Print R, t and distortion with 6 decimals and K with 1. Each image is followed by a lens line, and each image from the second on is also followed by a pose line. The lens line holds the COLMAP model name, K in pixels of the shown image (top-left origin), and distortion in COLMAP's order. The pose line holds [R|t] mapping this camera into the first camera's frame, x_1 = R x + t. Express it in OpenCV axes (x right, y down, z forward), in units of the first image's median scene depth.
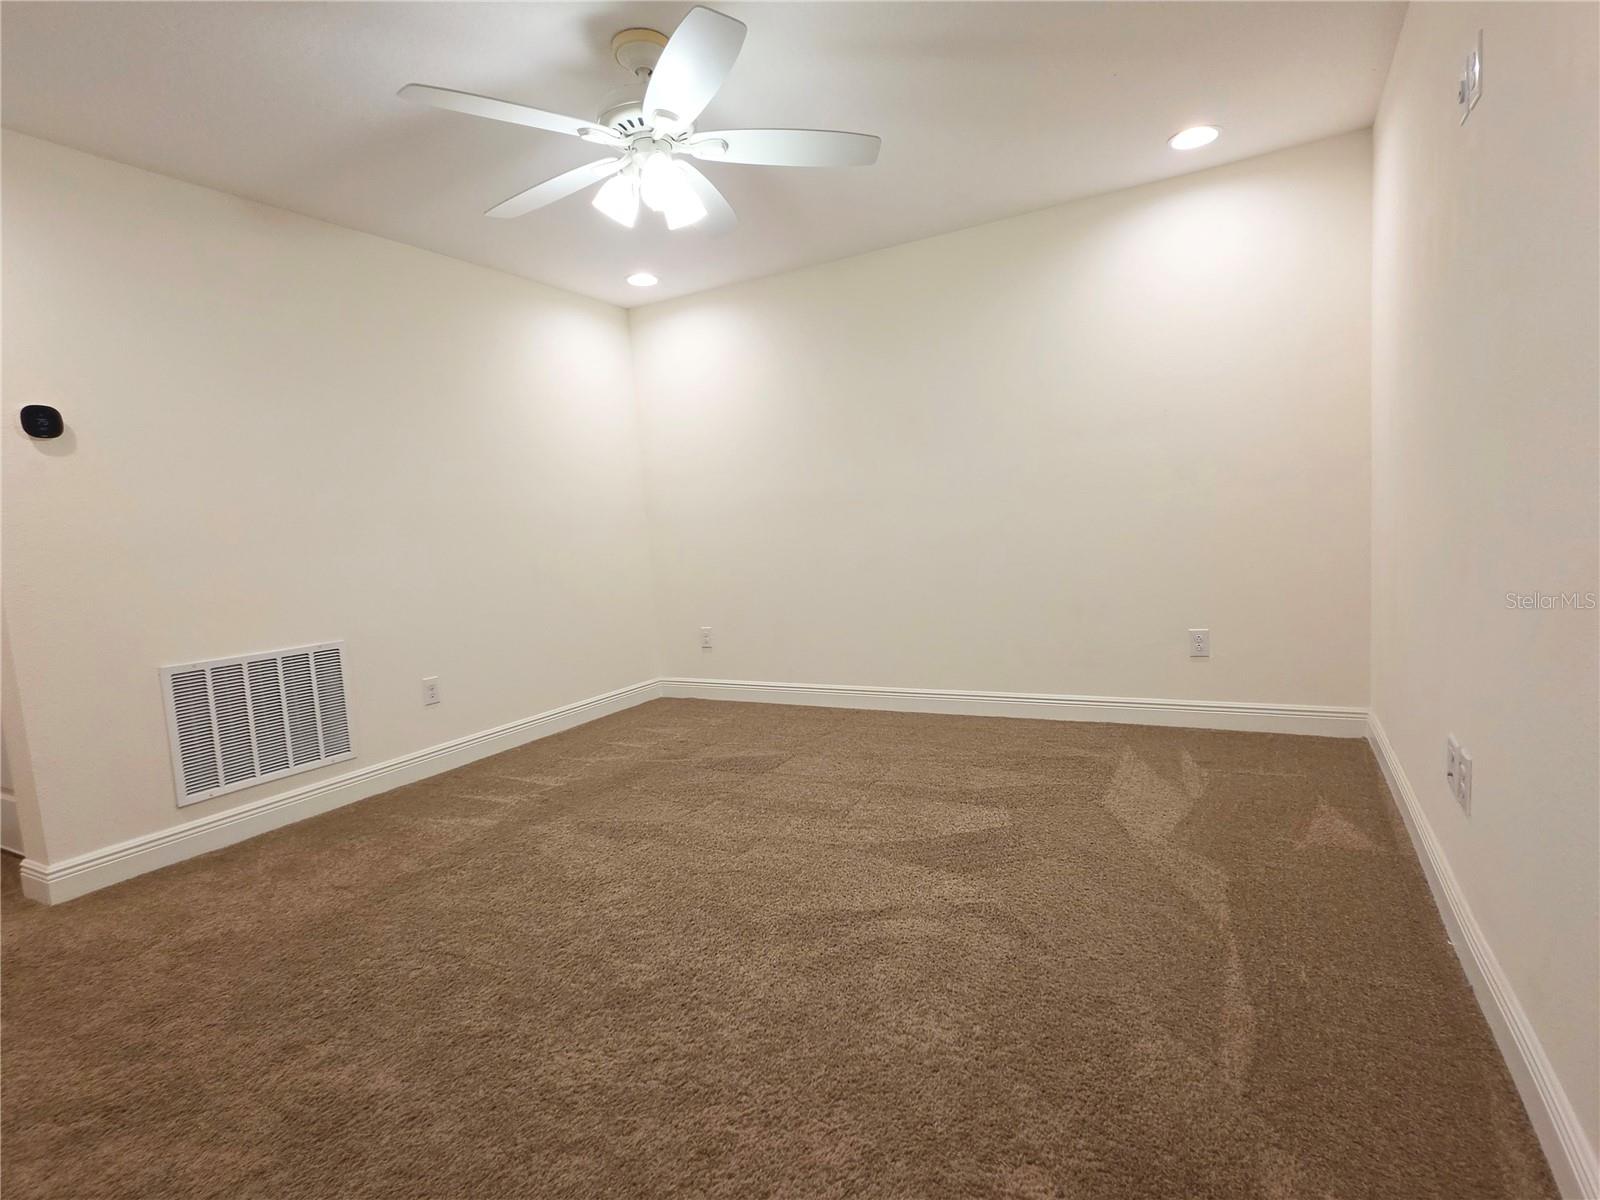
lens RADIAL K [[829.8, 0, 800.0], [0, 829.8, 600.0], [0, 0, 1]] dist [0.031333, 0.000050]
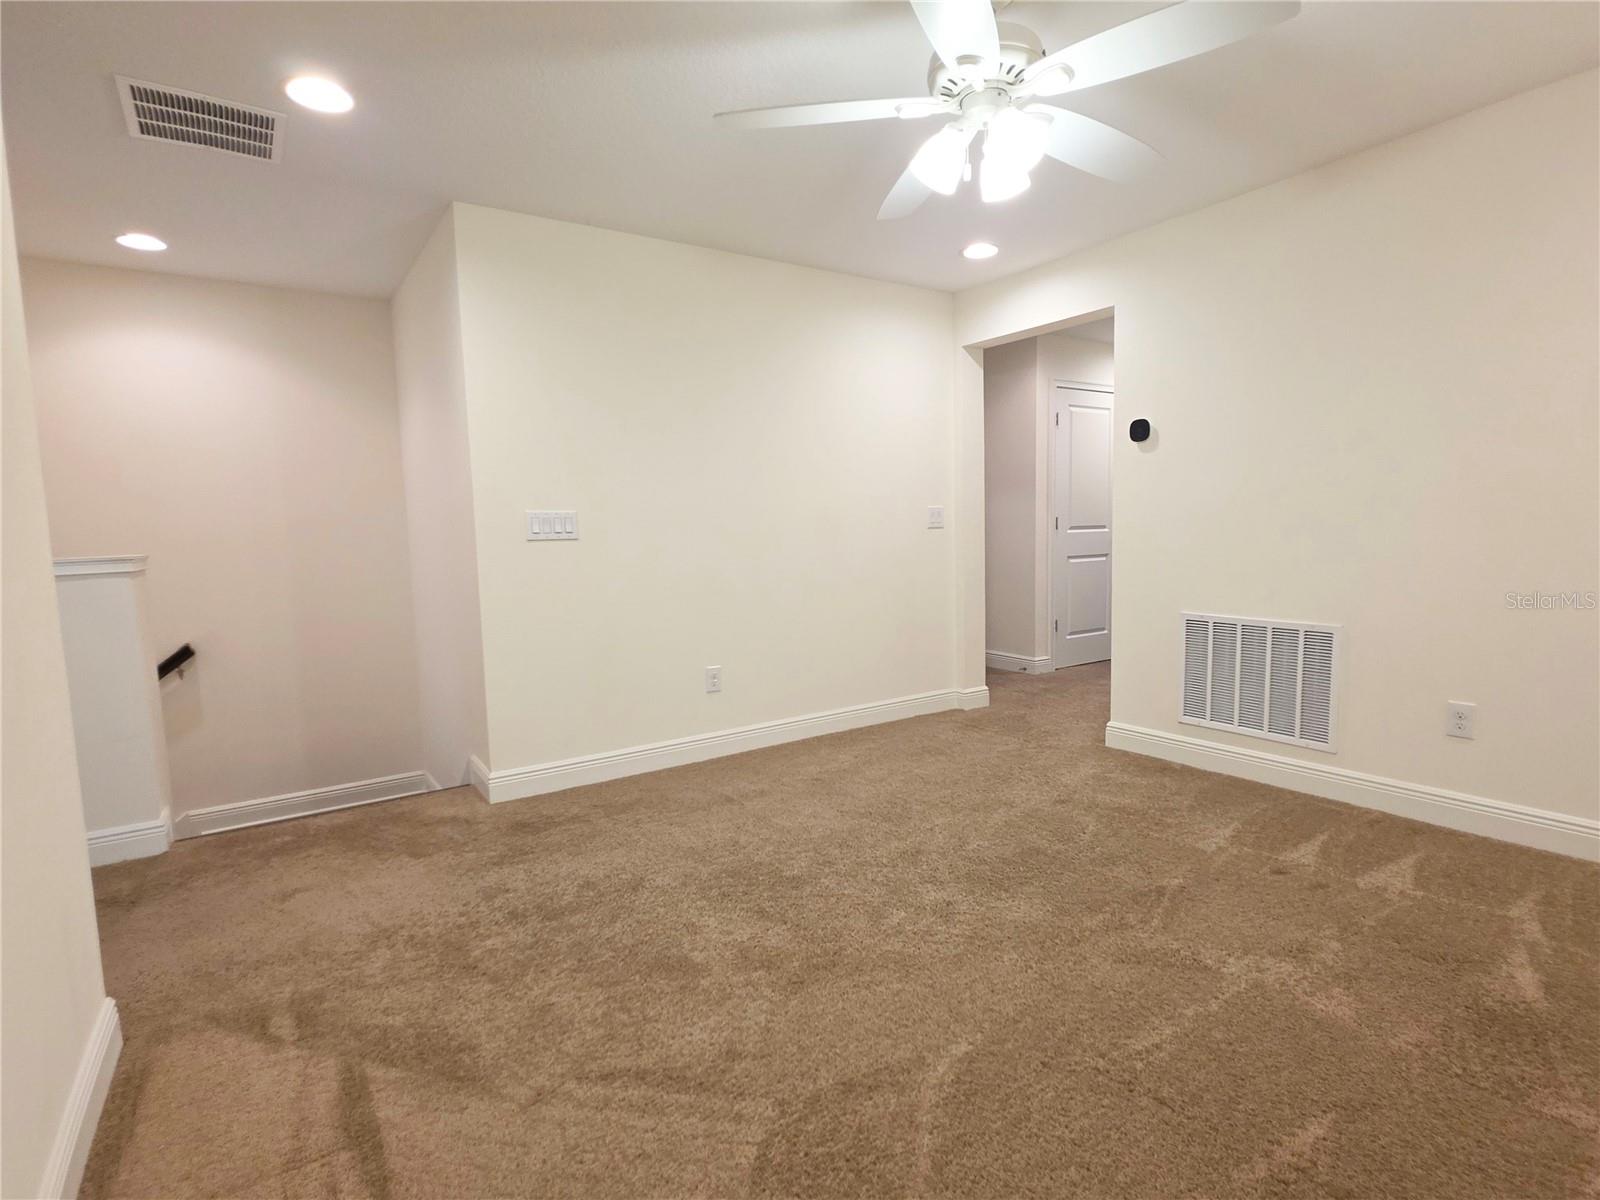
lens RADIAL K [[829.8, 0, 800.0], [0, 829.8, 600.0], [0, 0, 1]] dist [0.031333, 0.000050]
pose [[-0.452036, 0.144812, -0.880166, 0.563488], [-0.038730, 0.982617, 0.181559, -0.132056], [0.891158, 0.116161, -0.438570, 0.941372]]
